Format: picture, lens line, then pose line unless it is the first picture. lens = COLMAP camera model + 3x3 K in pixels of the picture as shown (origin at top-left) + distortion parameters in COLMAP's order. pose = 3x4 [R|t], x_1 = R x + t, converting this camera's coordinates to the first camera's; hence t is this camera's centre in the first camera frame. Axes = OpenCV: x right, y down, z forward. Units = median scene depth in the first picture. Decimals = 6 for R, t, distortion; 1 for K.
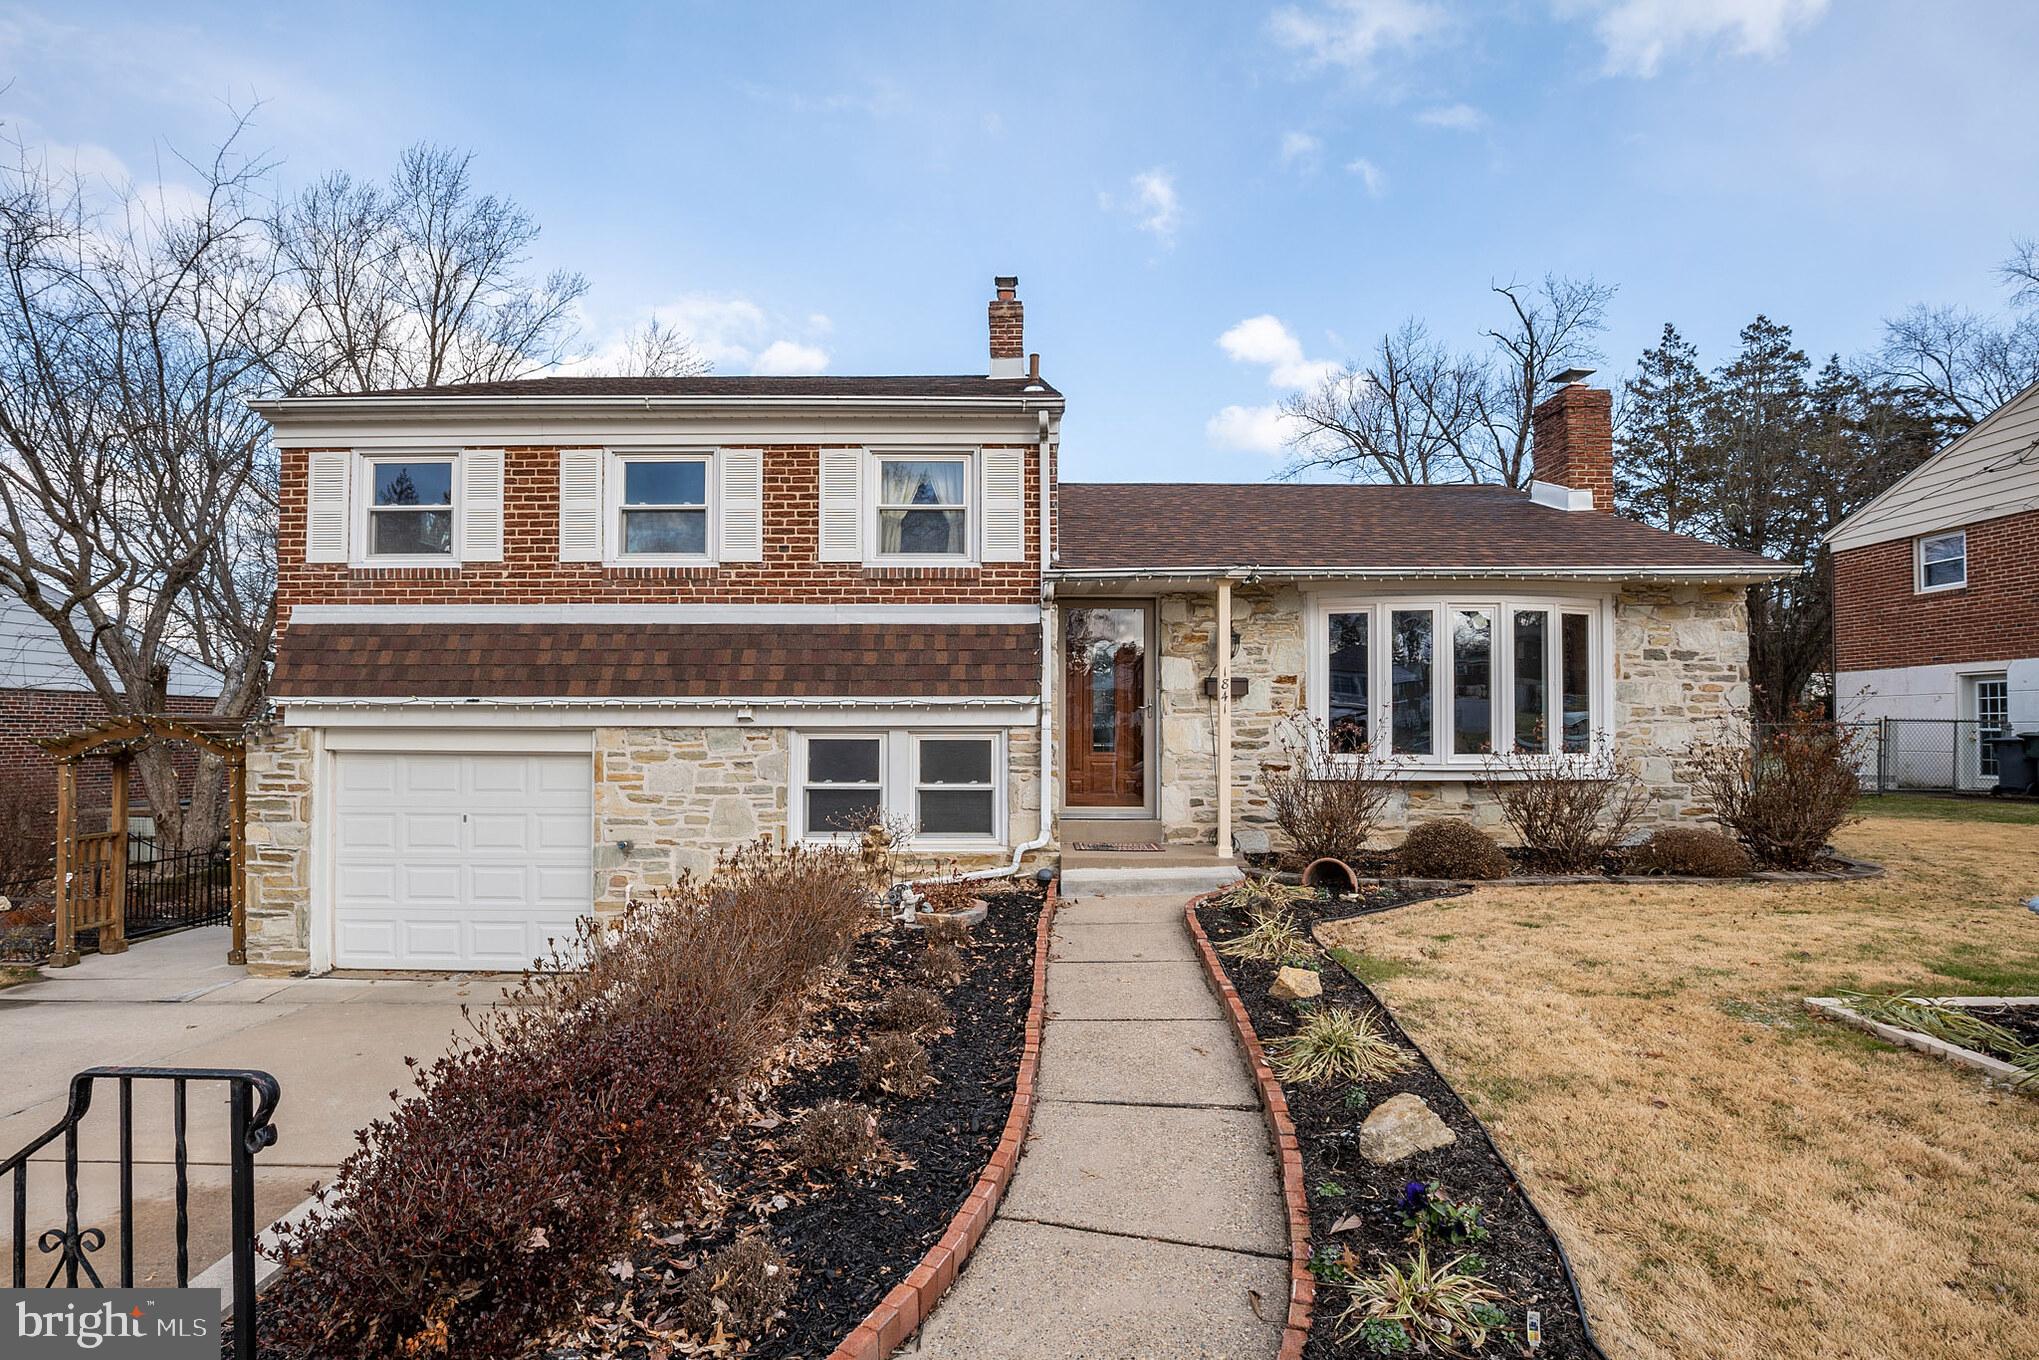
lens RADIAL K [[982.9, 0, 1019.5], [0, 982.9, 680.0], [0, 0, 1]] dist [-0.047205, 0.011280]
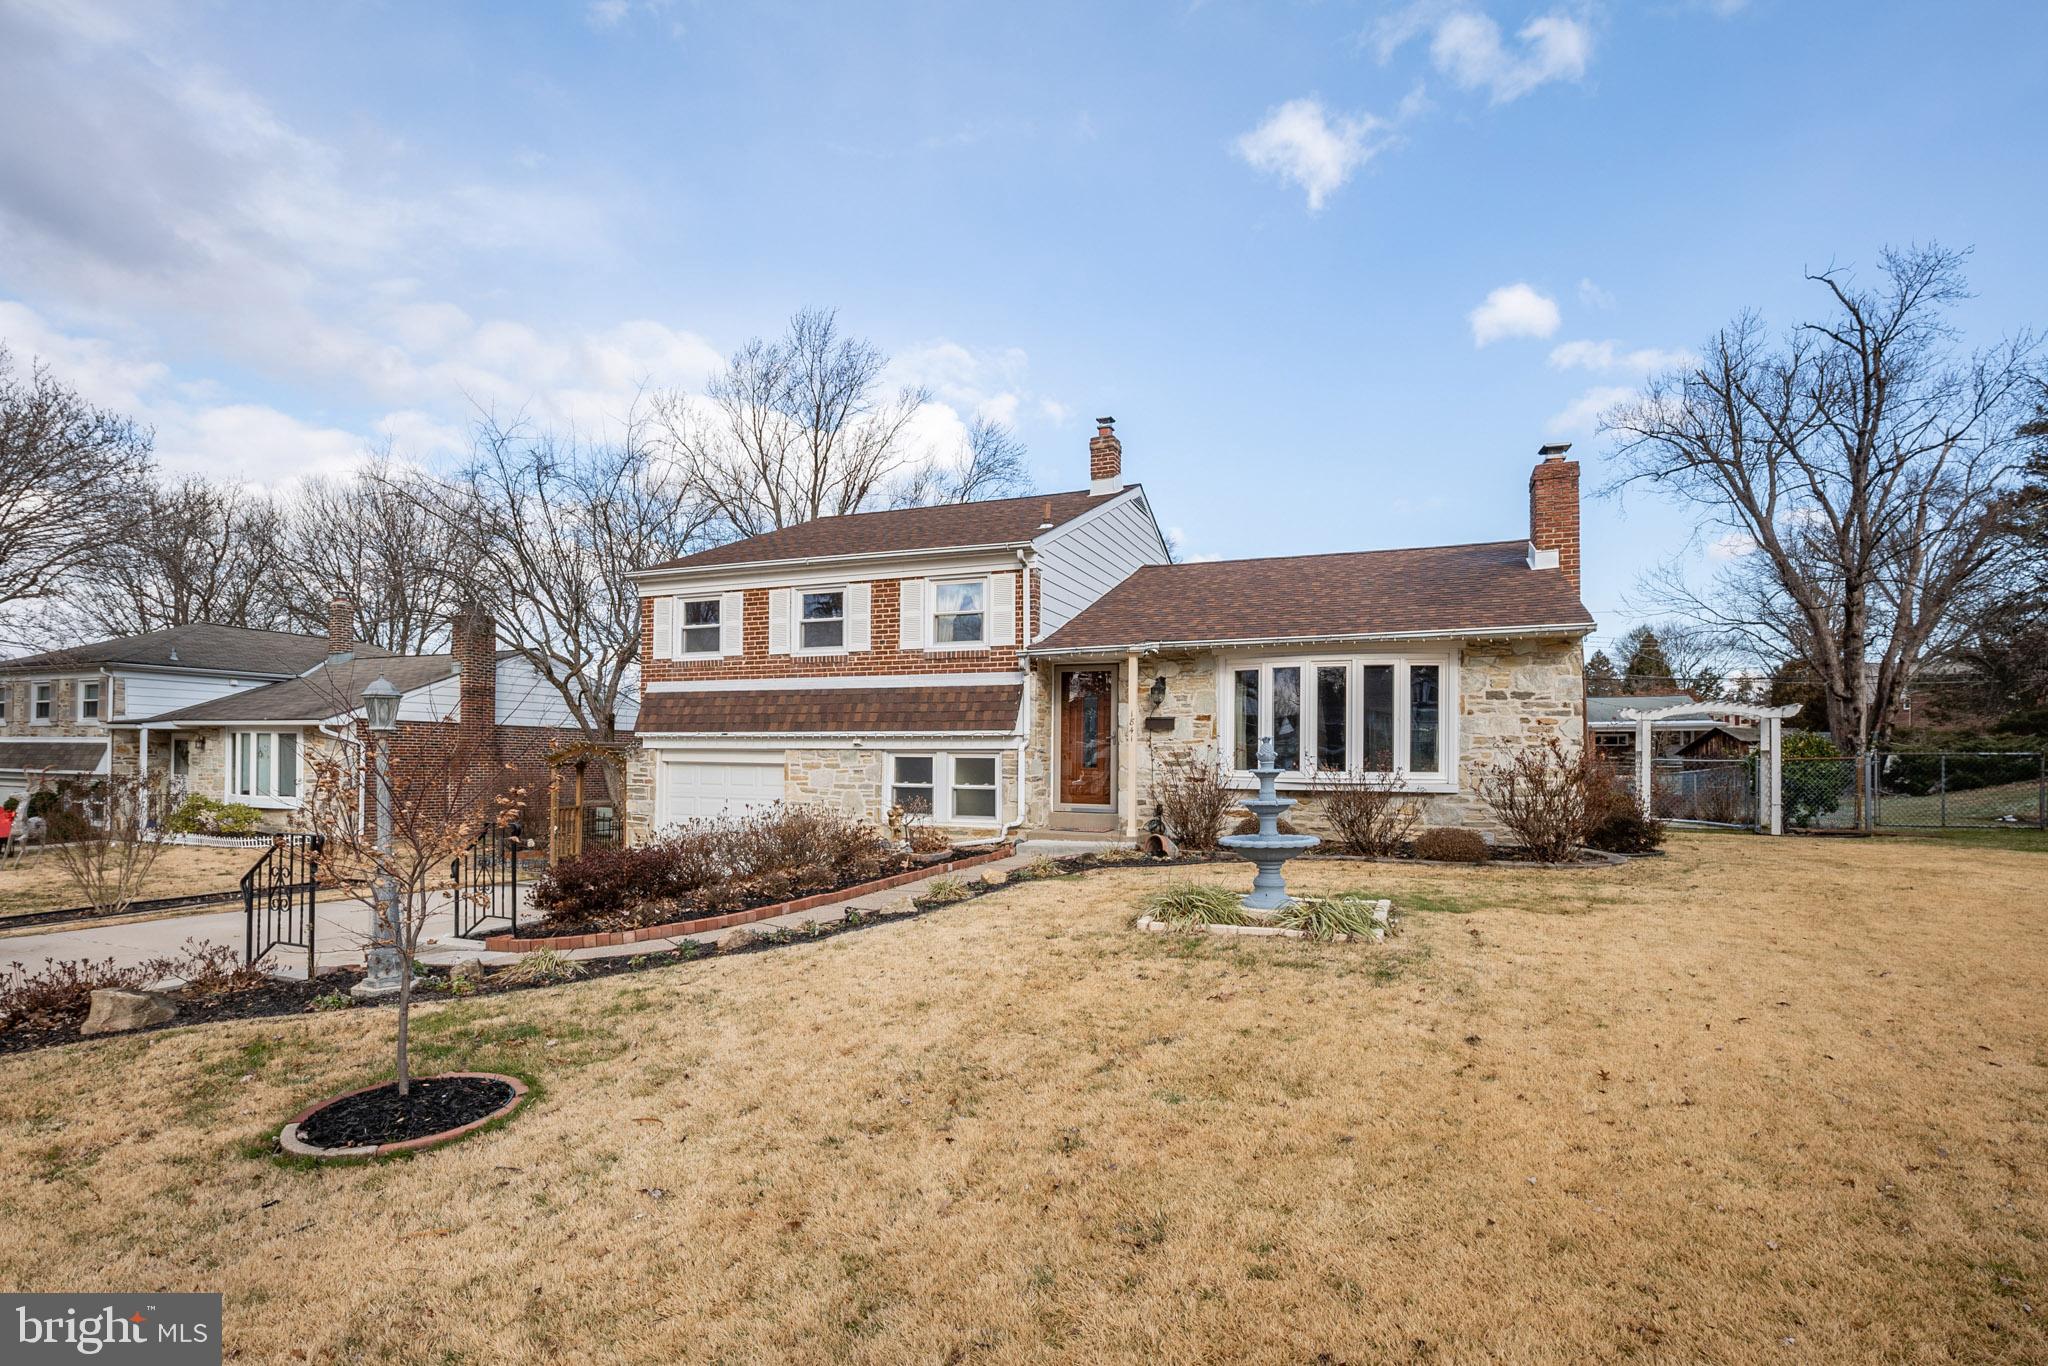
lens RADIAL K [[987.2, 0, 1024.0], [0, 987.2, 683.0], [0, 0, 1]] dist [-0.047205, 0.011280]
pose [[0.923830, -0.021972, -0.382172, 0.625662], [0.011471, 0.999492, -0.029734, -0.012272], [0.382631, 0.023085, 0.923613, -0.459065]]
